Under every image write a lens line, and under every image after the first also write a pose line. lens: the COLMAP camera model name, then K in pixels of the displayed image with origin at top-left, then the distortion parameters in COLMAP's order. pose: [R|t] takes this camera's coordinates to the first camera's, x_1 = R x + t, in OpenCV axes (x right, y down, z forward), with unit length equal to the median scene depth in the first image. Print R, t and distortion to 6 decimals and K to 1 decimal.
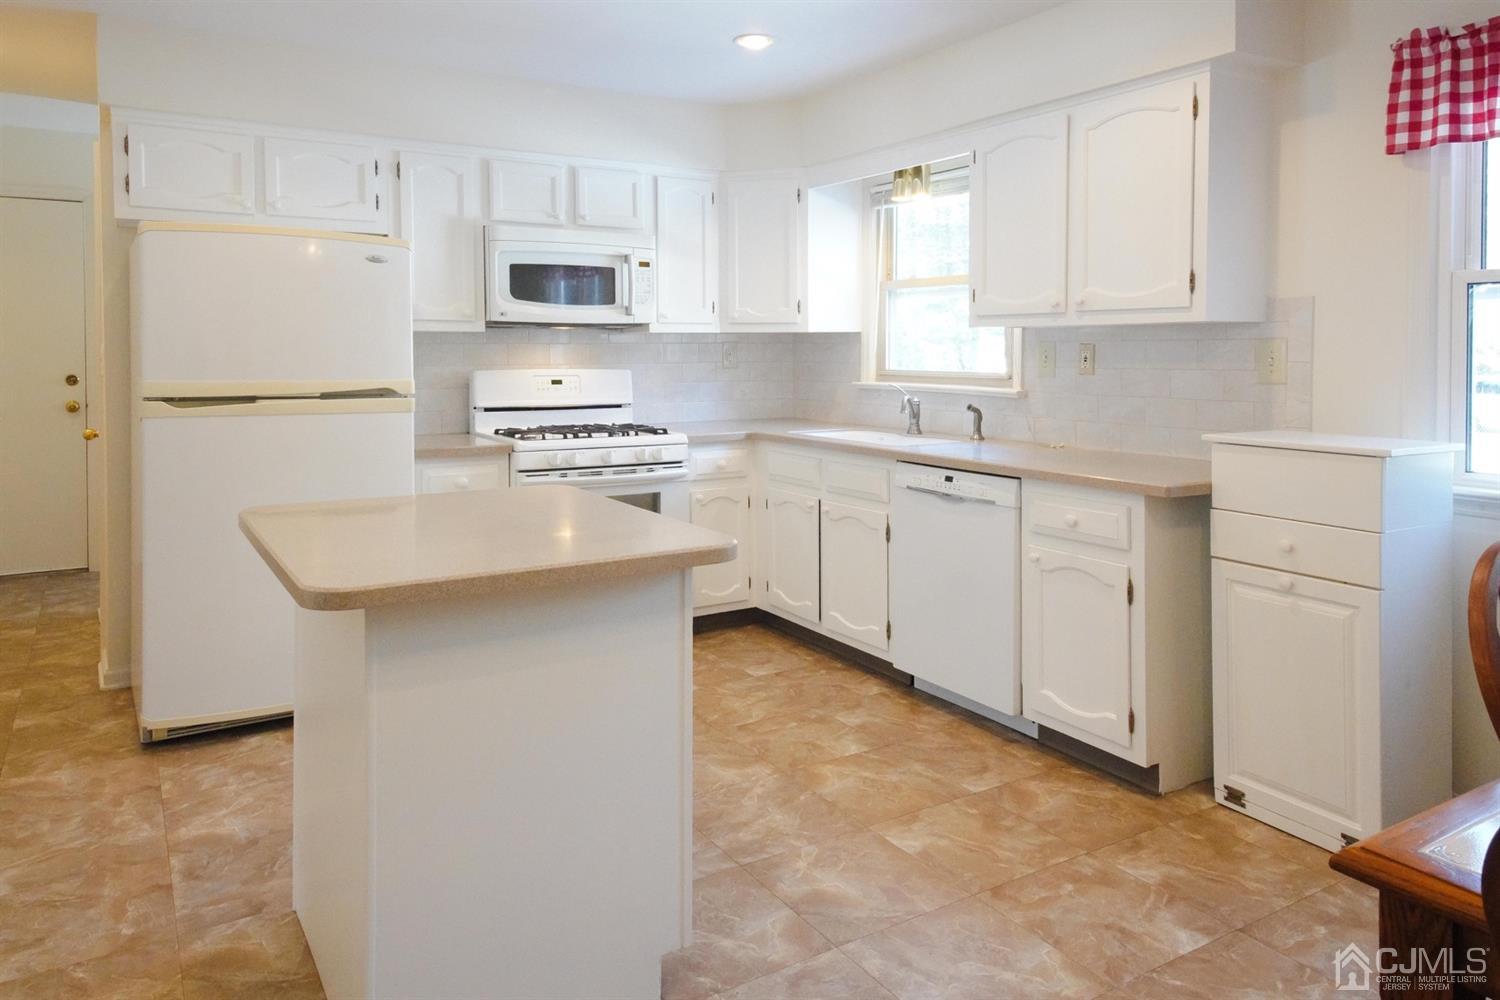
lens RADIAL K [[1005.4, 0, 758.5], [0, 1005.4, 383.9], [0, 0, 1]] dist [0.022799, -0.028066]
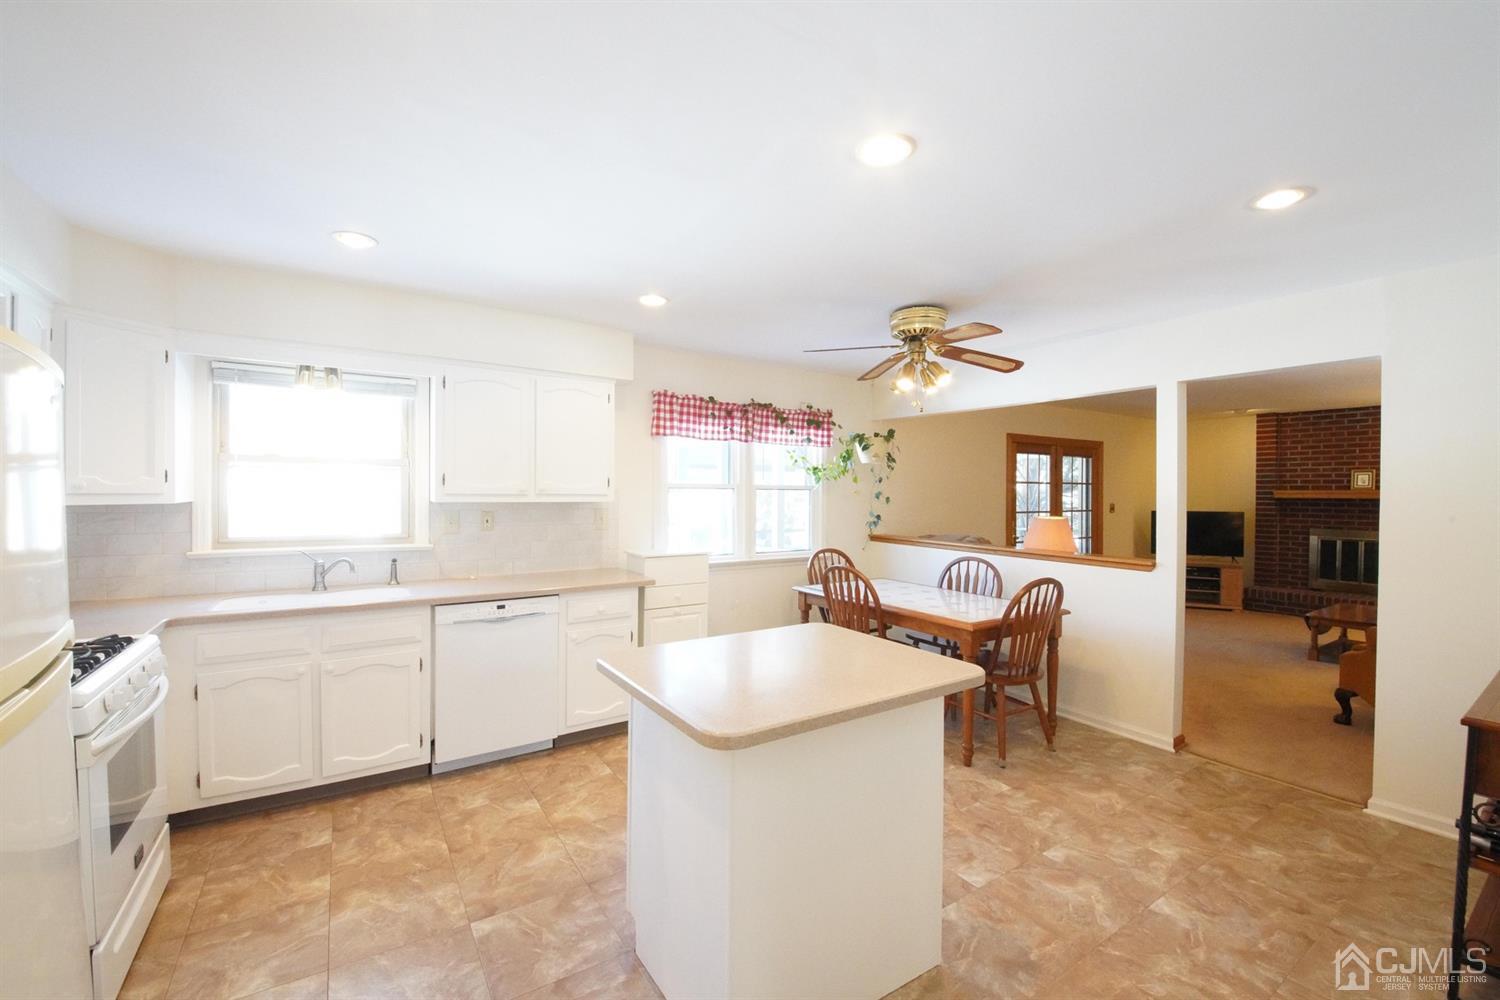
lens RADIAL K [[596.0, 0, 750.0], [0, 596.0, 495.7], [0, 0, 1]] dist [-0.040734, -0.003610]
pose [[-0.037854, -0.004729, 0.999272, -0.621590], [0.026984, 0.999619, 0.005753, -0.058789], [-0.998919, 0.027182, -0.037712, 0.595265]]
